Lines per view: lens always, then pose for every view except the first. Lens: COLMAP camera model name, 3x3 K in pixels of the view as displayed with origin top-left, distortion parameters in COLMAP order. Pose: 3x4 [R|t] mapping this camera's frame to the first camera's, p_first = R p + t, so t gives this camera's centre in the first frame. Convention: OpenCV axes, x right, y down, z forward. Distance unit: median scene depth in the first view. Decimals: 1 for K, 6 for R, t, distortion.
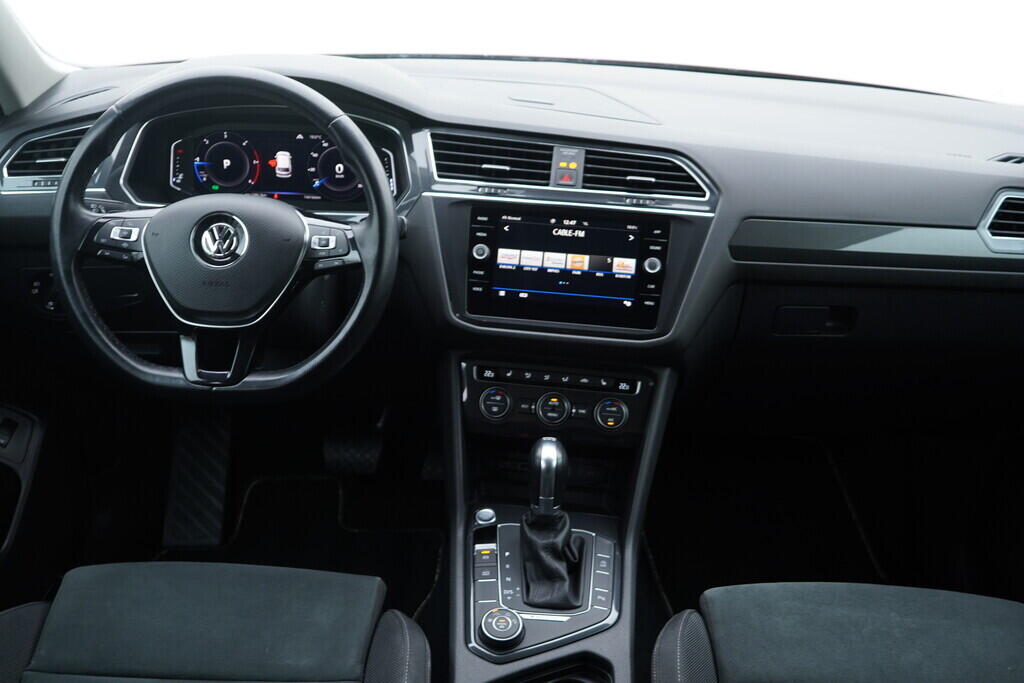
lens RADIAL K [[1047.3, 0, 514.4], [0, 1047.3, 338.5], [0, 0, 1]] dist [0.003558, 0.000000]
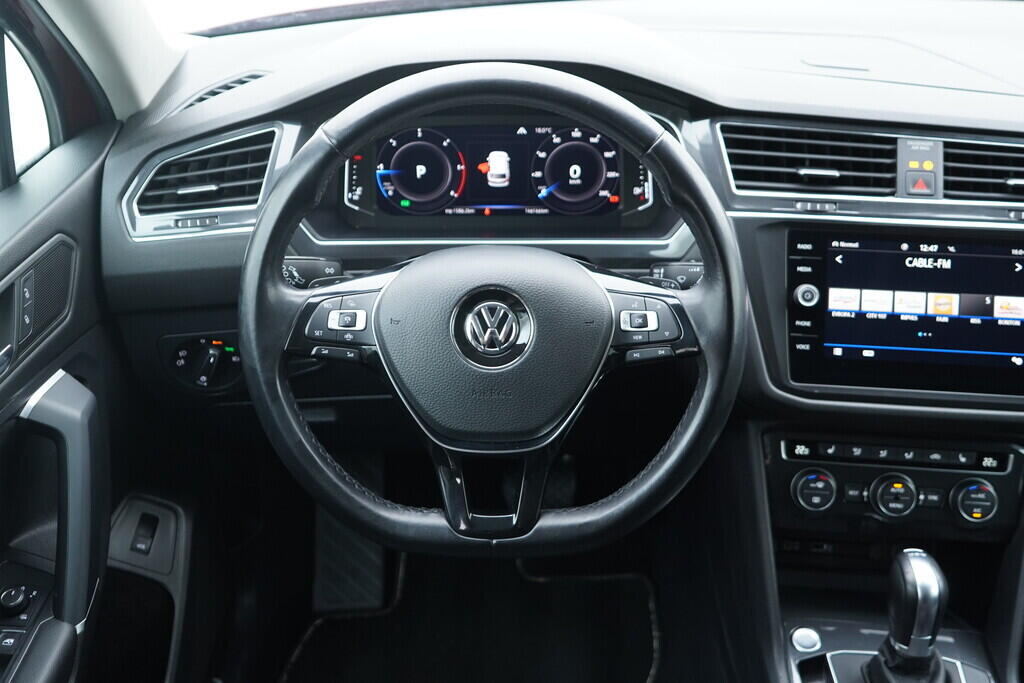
lens RADIAL K [[1047.3, 0, 516.3], [0, 1047.3, 341.5], [0, 0, 1]] dist [0.003558, 0.000000]
pose [[0.999140, -0.041158, -0.004930, -0.226847], [0.041451, 0.993013, 0.110488, -0.137358], [0.000348, -0.110597, 0.993865, 0.280067]]
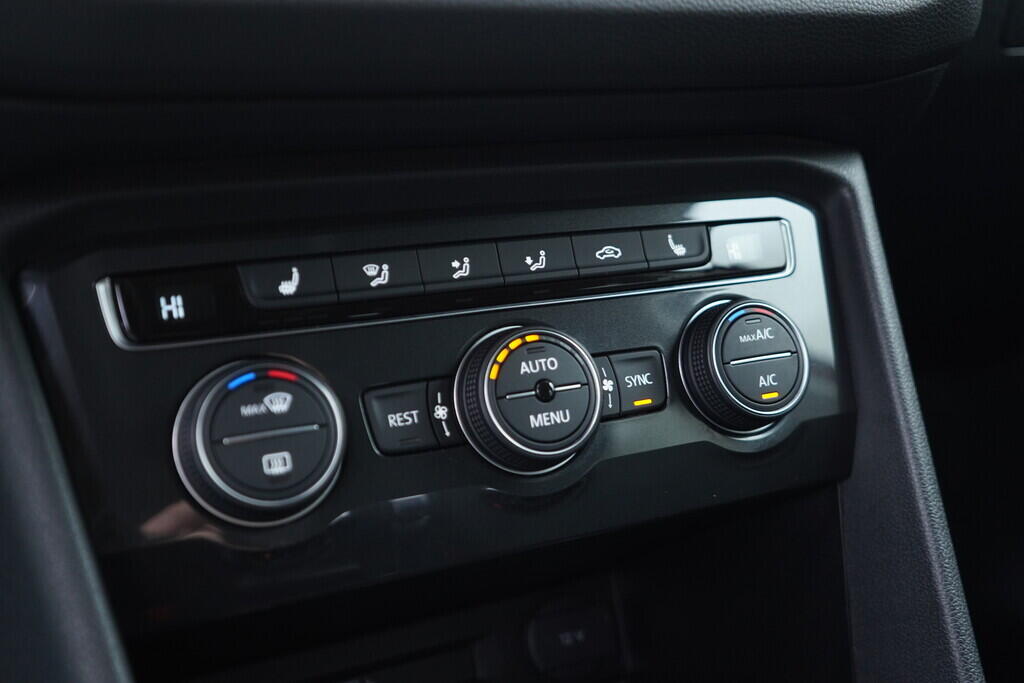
lens RADIAL K [[1047.3, 0, 510.7], [0, 1047.3, 342.8], [0, 0, 1]] dist [0.003558, 0.000000]
pose [[0.846151, -0.194425, 0.496213, -0.073615], [0.248042, 0.967760, -0.043780, 0.066251], [-0.471703, 0.160126, 0.867097, 0.829117]]
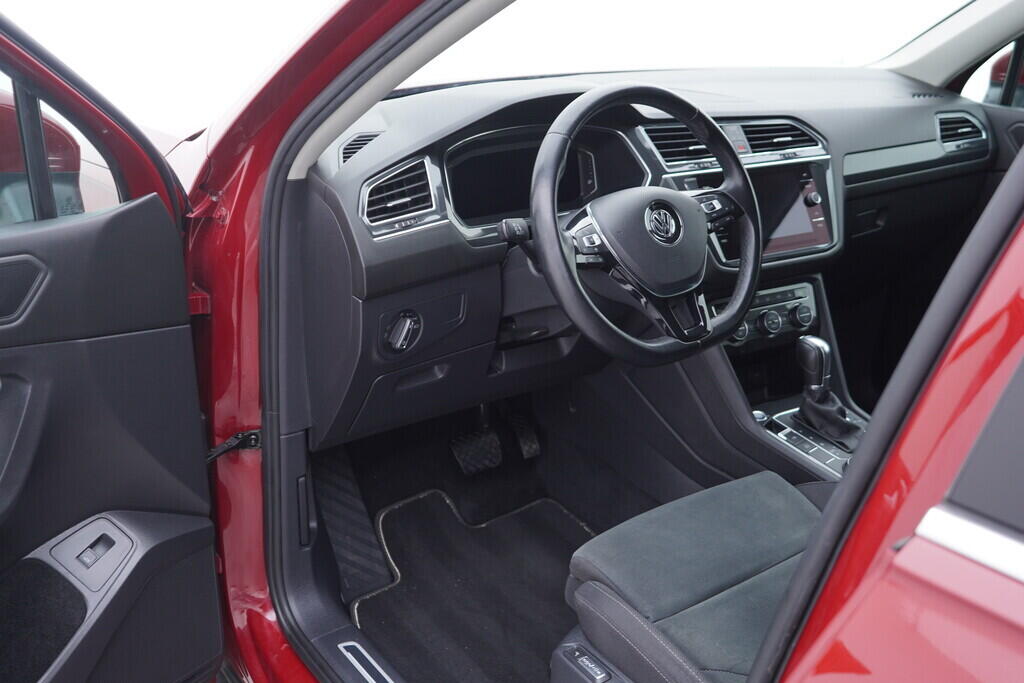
lens RADIAL K [[1047.3, 0, 514.5], [0, 1047.3, 340.0], [0, 0, 1]] dist [0.003558, 0.000000]
pose [[0.791418, -0.243502, 0.560683, -0.972509], [0.267251, 0.962759, 0.040891, -0.050567], [-0.549759, 0.117481, 0.827021, 0.100321]]
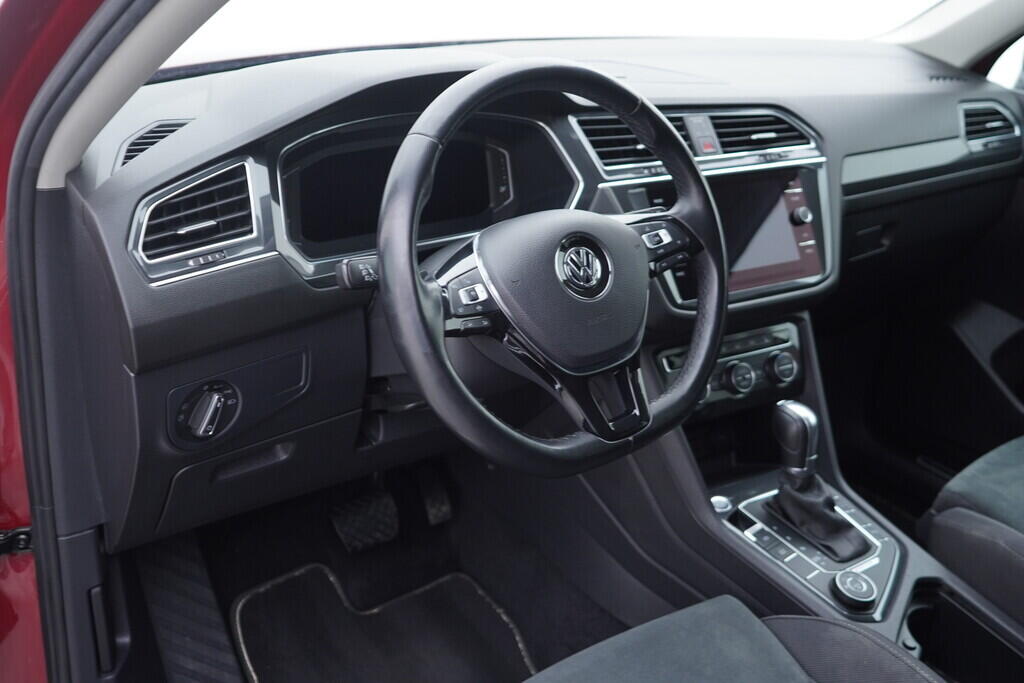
lens RADIAL K [[1047.3, 0, 511.4], [0, 1047.3, 346.2], [0, 0, 1]] dist [0.003558, 0.000000]
pose [[0.789328, -0.249439, 0.561018, -0.697460], [0.245573, 0.965743, 0.083877, -0.099828], [-0.562721, 0.071565, 0.823543, 0.308468]]
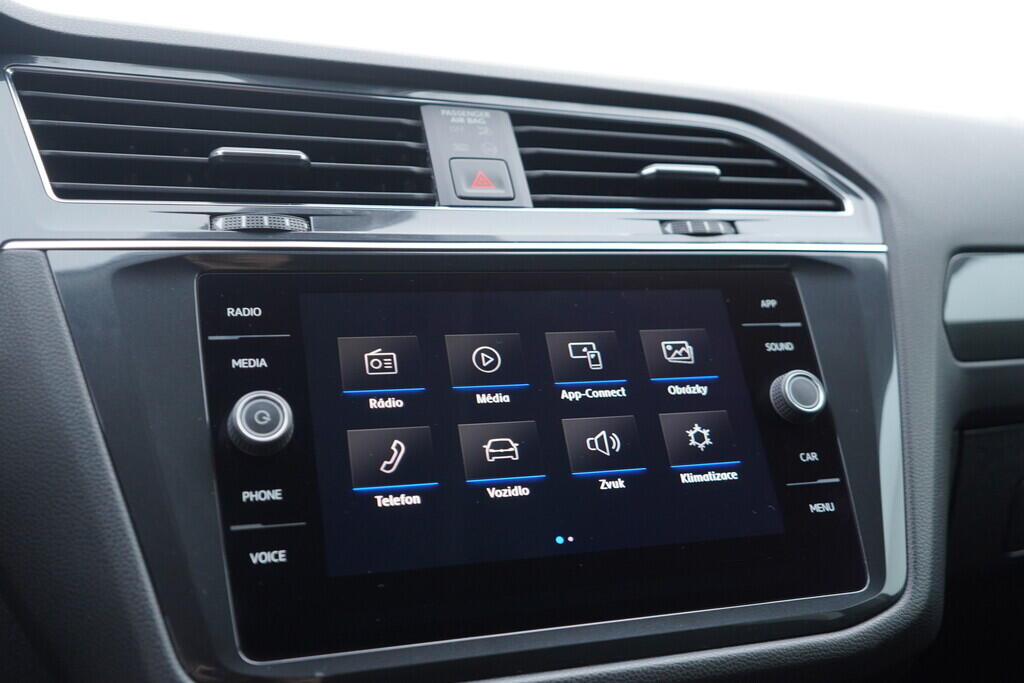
lens RADIAL K [[1047.3, 0, 516.7], [0, 1047.3, 340.5], [0, 0, 1]] dist [0.003558, 0.000000]
pose [[0.906316, -0.082252, 0.414520, -0.082893], [0.196083, 0.950747, -0.240067, -0.023072], [-0.374357, 0.298857, 0.877805, 0.721065]]
